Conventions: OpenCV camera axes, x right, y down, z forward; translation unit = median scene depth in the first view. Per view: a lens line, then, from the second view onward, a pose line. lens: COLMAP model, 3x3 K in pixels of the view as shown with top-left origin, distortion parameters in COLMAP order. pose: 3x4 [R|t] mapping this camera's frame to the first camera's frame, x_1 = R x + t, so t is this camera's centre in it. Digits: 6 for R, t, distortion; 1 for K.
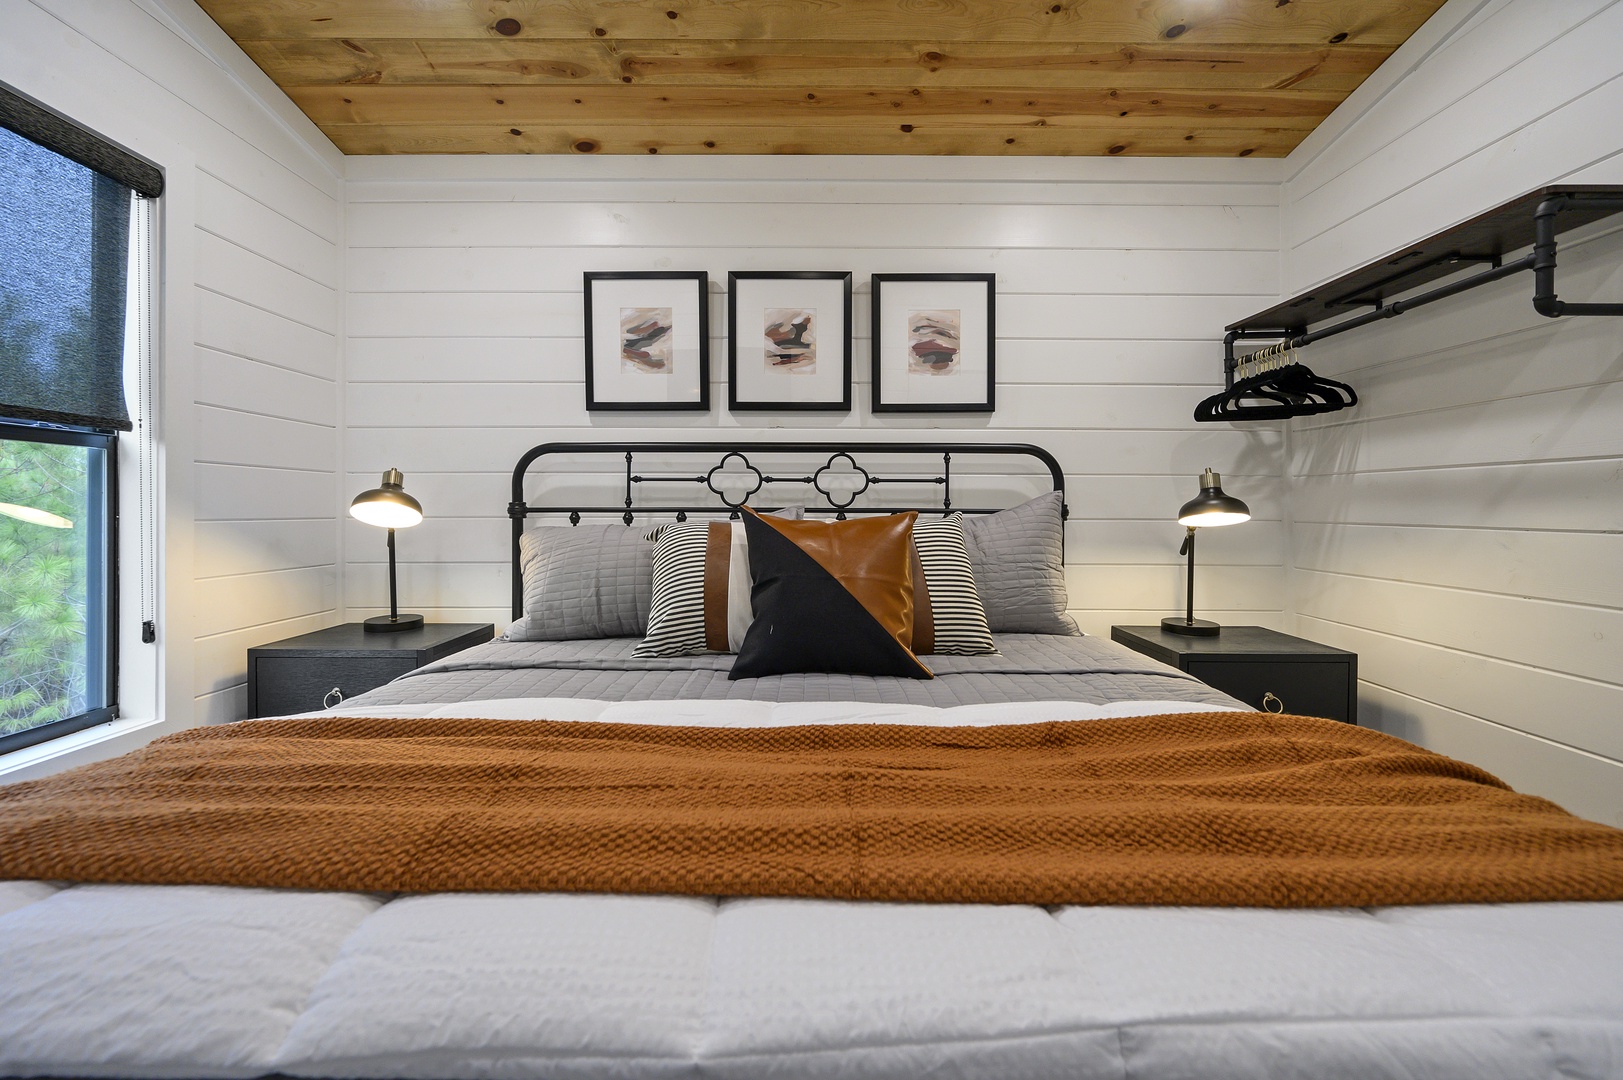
lens RADIAL K [[645.0, 0, 810.7], [0, 645.0, 511.0], [0, 0, 1]] dist [-0.000754, -0.000248]
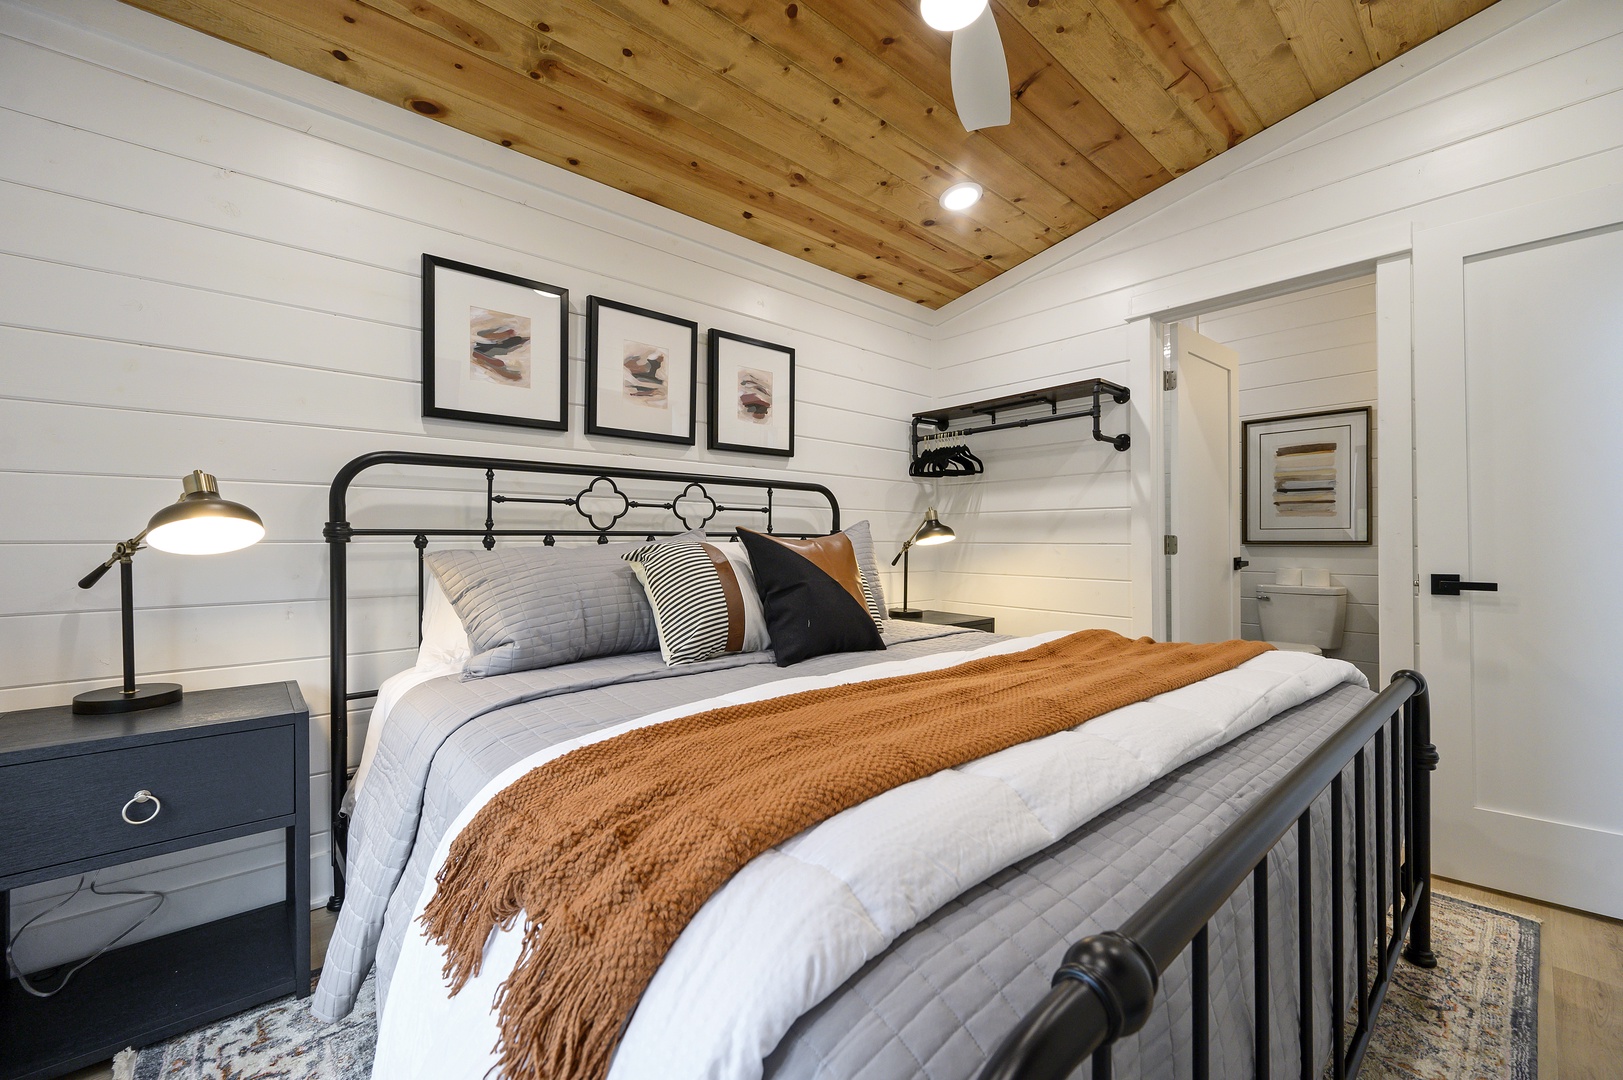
lens RADIAL K [[634.6, 0, 811.5], [0, 634.6, 540.0], [0, 0, 1]] dist [0.000781, -0.000096]
pose [[0.757100, -0.001875, 0.653296, -0.522066], [0.002562, 0.999997, -0.000100, 0.009795], [-0.653294, 0.001750, 0.757102, 0.030259]]
